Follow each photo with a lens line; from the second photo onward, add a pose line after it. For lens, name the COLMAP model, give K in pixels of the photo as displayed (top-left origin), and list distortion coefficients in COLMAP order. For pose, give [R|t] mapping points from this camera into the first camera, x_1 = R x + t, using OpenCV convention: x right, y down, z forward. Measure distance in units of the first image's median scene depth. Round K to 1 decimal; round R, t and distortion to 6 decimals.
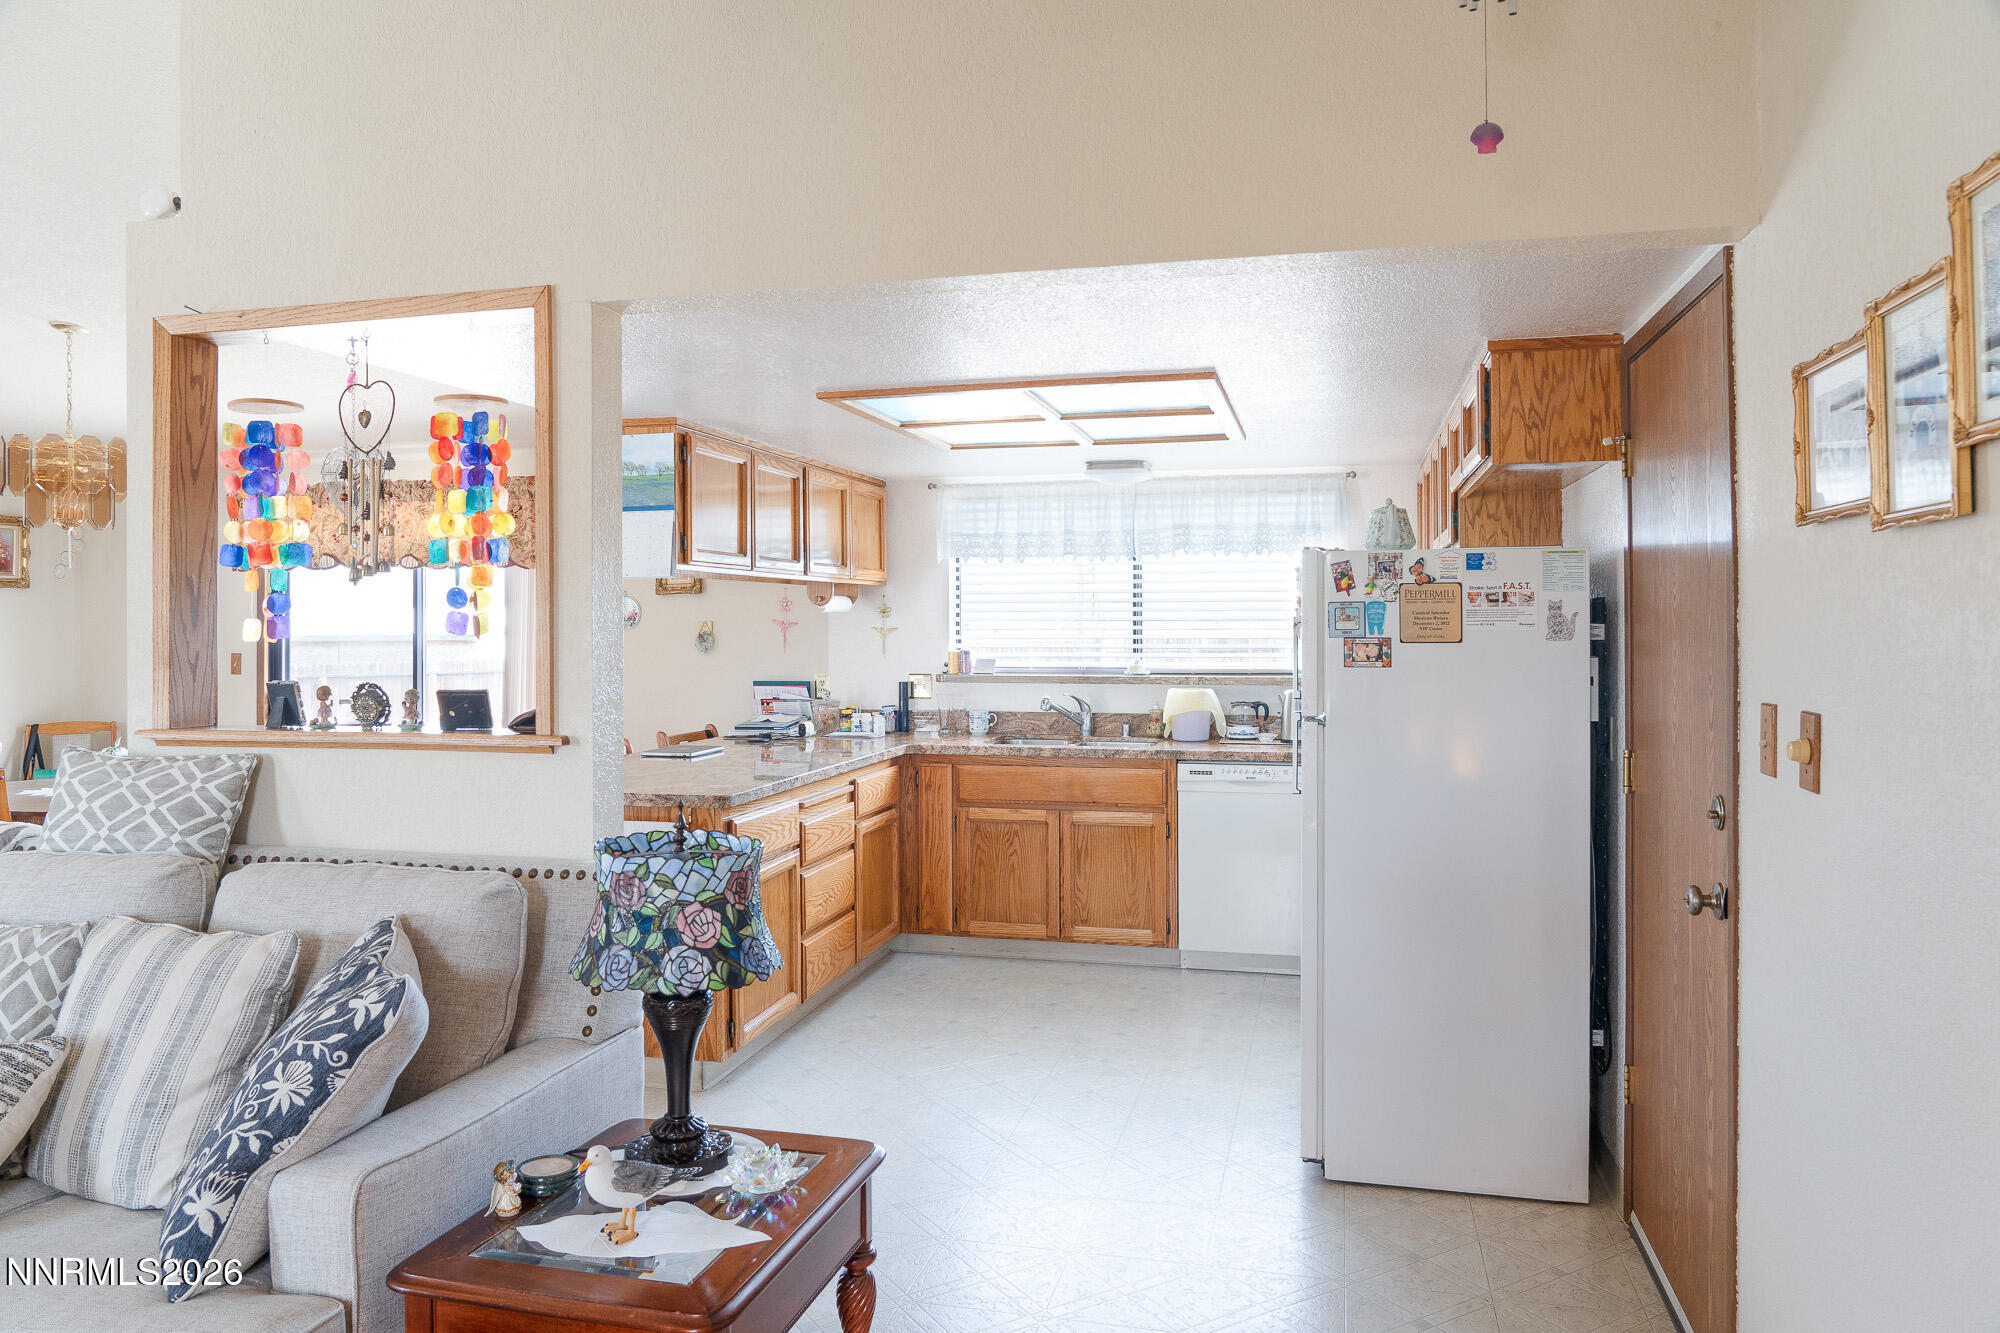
lens RADIAL K [[1383.1, 0, 1001.5], [0, 1383.1, 650.2], [0, 0, 1]] dist [-0.008769, 0.000382]
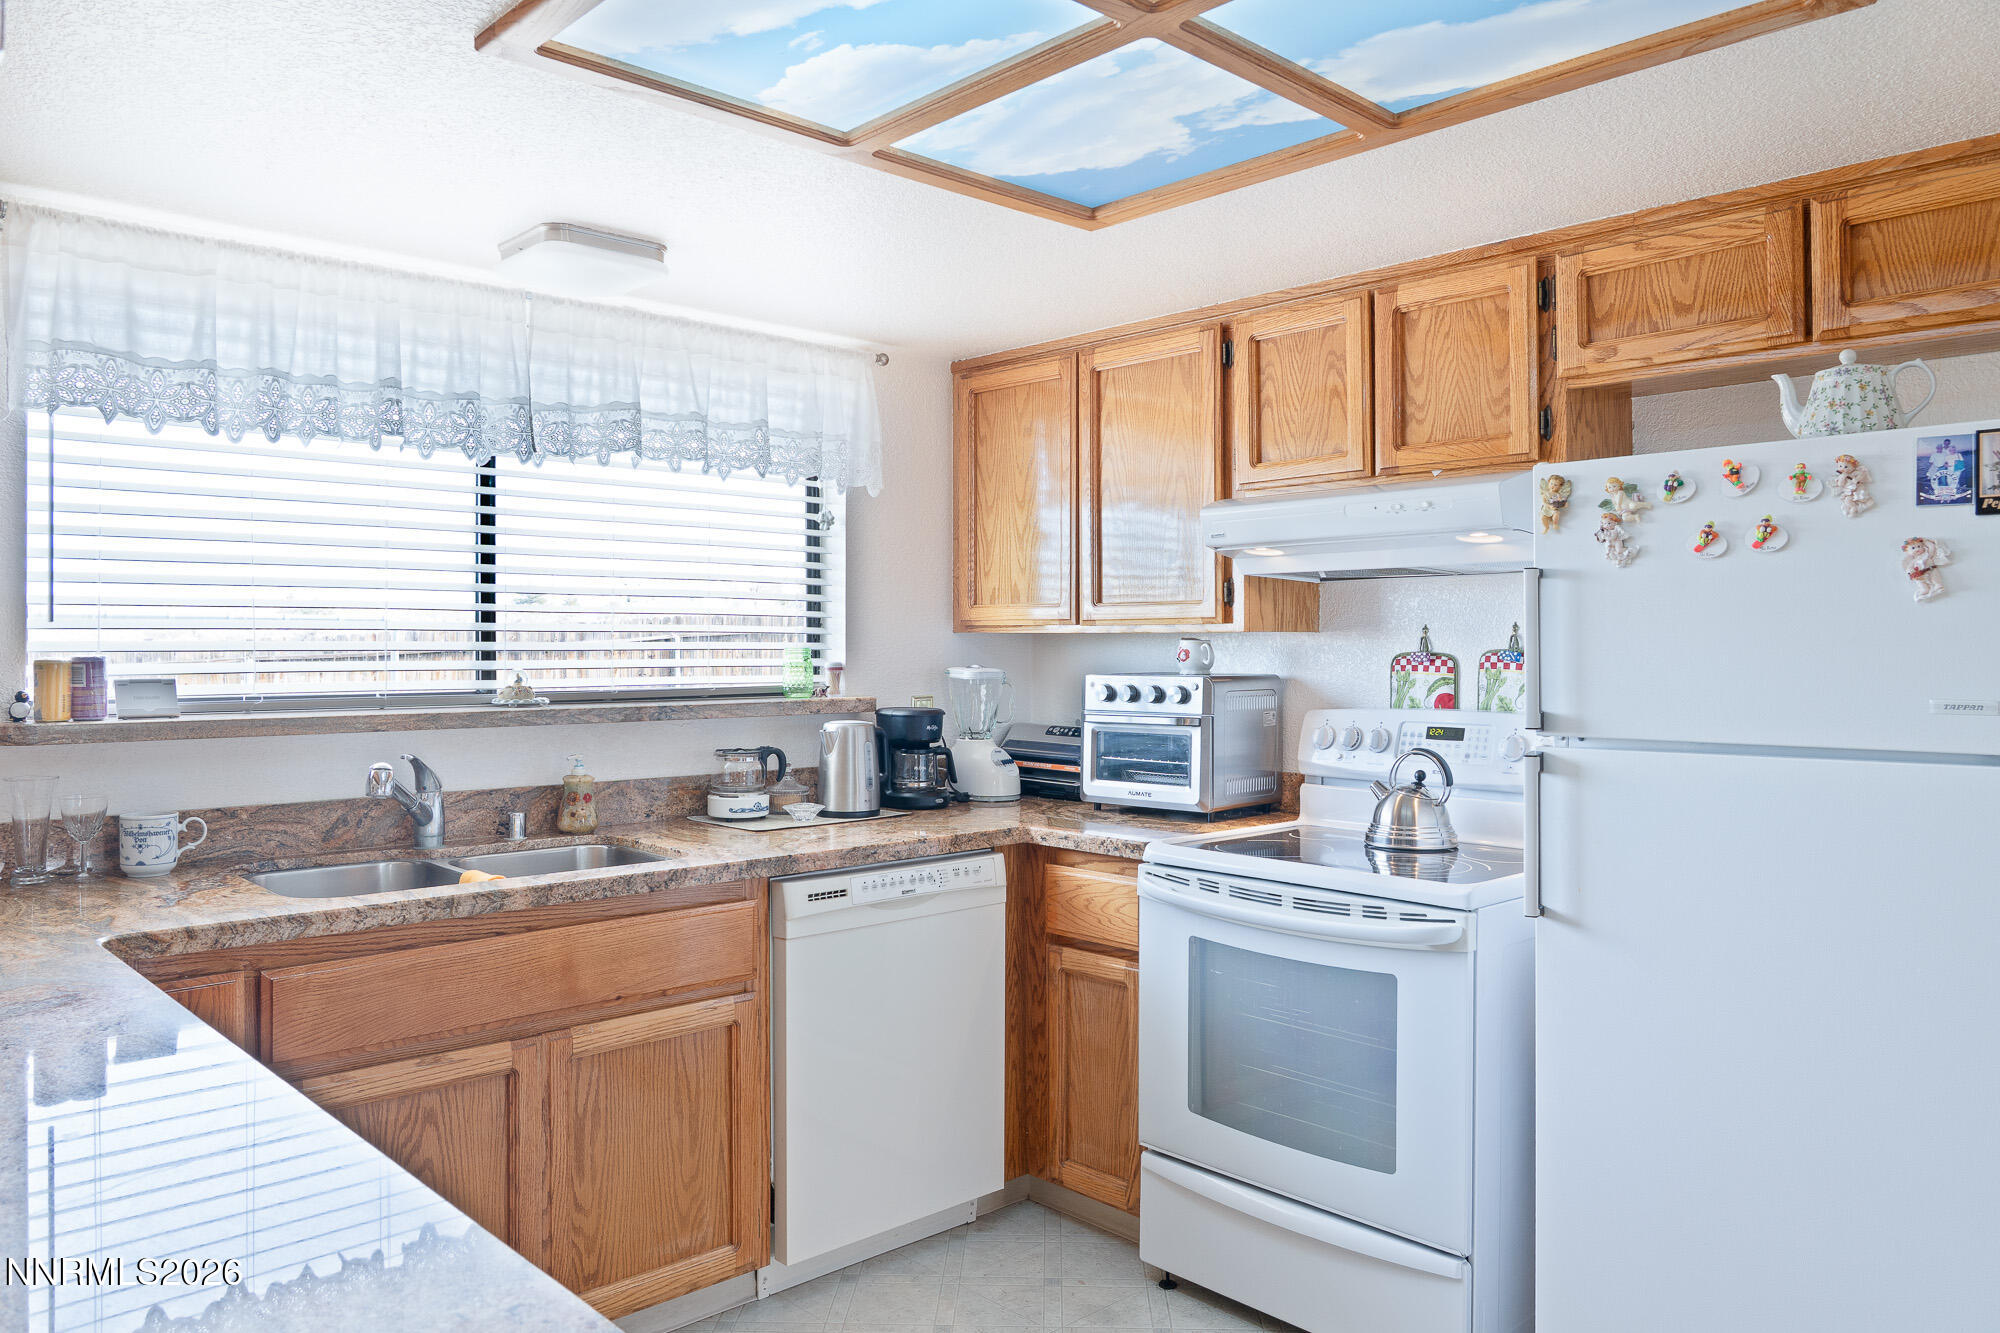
lens RADIAL K [[1383.1, 0, 996.0], [0, 1383.1, 651.4], [0, 0, 1]] dist [-0.008769, 0.000382]
pose [[0.547656, -0.002675, 0.836699, -0.230262], [0.013887, 0.999886, -0.005893, 0.004433], [-0.836588, 0.014846, 0.547631, 0.651375]]
